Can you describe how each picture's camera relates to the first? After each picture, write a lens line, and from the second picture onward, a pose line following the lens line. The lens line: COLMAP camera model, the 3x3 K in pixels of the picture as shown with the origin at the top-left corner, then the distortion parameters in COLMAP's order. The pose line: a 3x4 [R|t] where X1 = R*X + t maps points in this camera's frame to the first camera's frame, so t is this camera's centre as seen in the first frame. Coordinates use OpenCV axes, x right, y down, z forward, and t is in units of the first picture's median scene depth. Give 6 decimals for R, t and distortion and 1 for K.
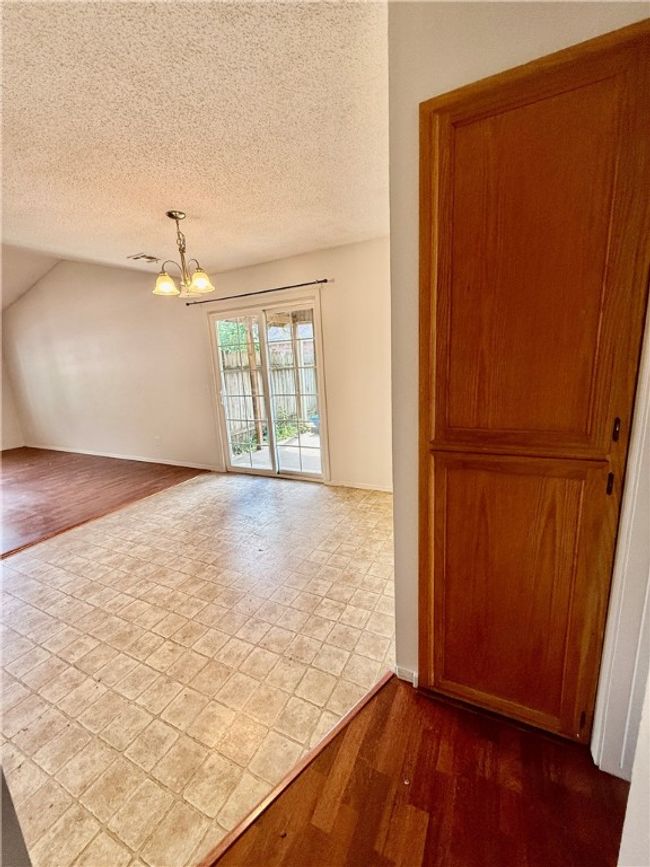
lens RADIAL K [[346.6, 0, 324.3], [0, 346.6, 431.4], [0, 0, 1]] dist [-0.000054, 0.000027]
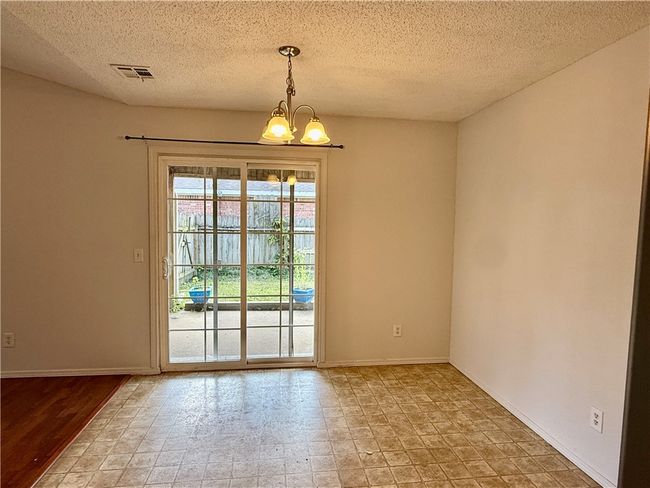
lens RADIAL K [[388.5, 0, 326.9], [0, 388.5, 244.8], [0, 0, 1]] dist [-0.001329, 0.000814]
pose [[0.823640, 0.030258, 0.566305, -0.650358], [0.054103, 0.989829, -0.131575, -0.026684], [-0.564527, 0.139009, 0.813625, 0.190758]]
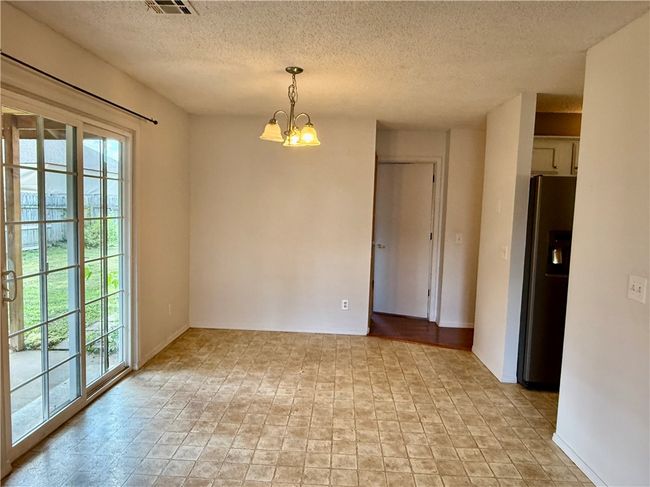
lens RADIAL K [[446.6, 0, 325.0], [0, 446.6, 243.5], [0, 0, 1]] dist [-0.005500, -0.001600]
pose [[-0.414945, -0.035163, 0.909167, -1.266130], [0.170104, 0.978636, 0.115485, -0.194151], [-0.893804, 0.202573, -0.400099, 1.166913]]
